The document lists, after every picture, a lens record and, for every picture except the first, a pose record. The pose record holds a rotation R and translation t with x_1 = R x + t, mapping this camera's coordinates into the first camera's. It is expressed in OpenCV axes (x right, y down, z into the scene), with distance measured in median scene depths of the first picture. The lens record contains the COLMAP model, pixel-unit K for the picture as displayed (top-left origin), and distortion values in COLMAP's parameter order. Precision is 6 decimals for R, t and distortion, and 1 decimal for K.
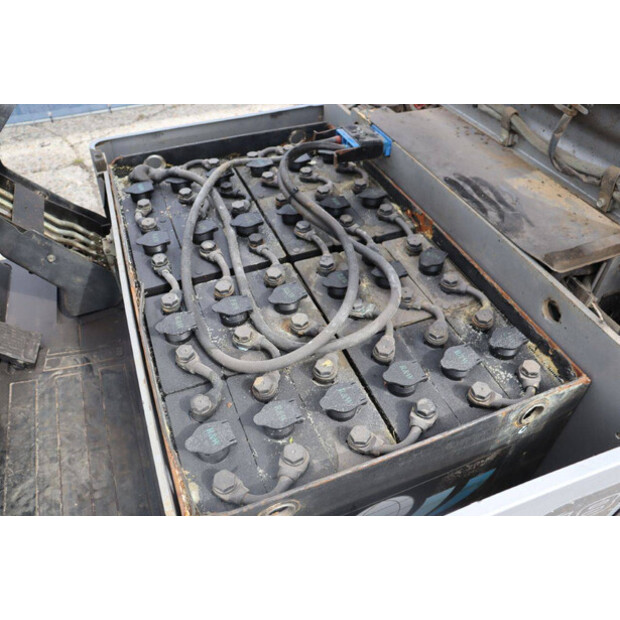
lens RADIAL K [[498.7, 0, 310.0], [0, 498.7, 310.0], [0, 0, 1]] dist [-0.143356, -0.000486]
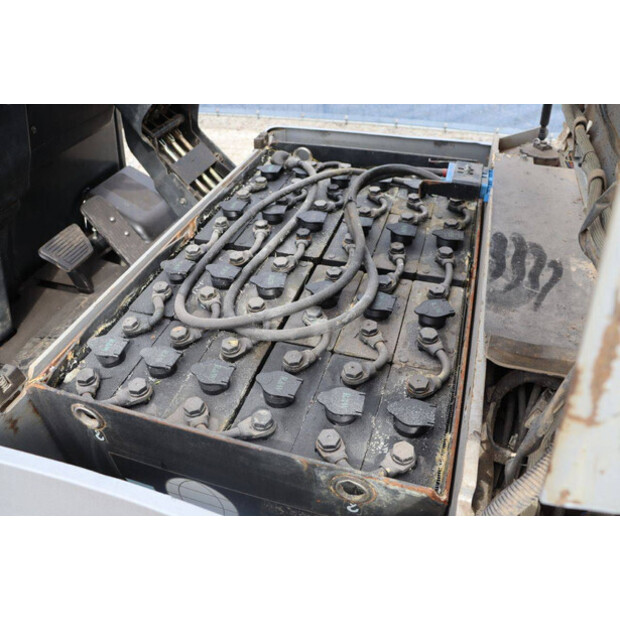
lens RADIAL K [[498.7, 0, 310.0], [0, 498.7, 310.0], [0, 0, 1]] dist [-0.143356, -0.000486]
pose [[0.767982, 0.376017, -0.518474, 0.455138], [-0.407756, 0.911314, 0.056938, -0.054912], [0.493902, 0.167684, 0.853196, 0.118614]]
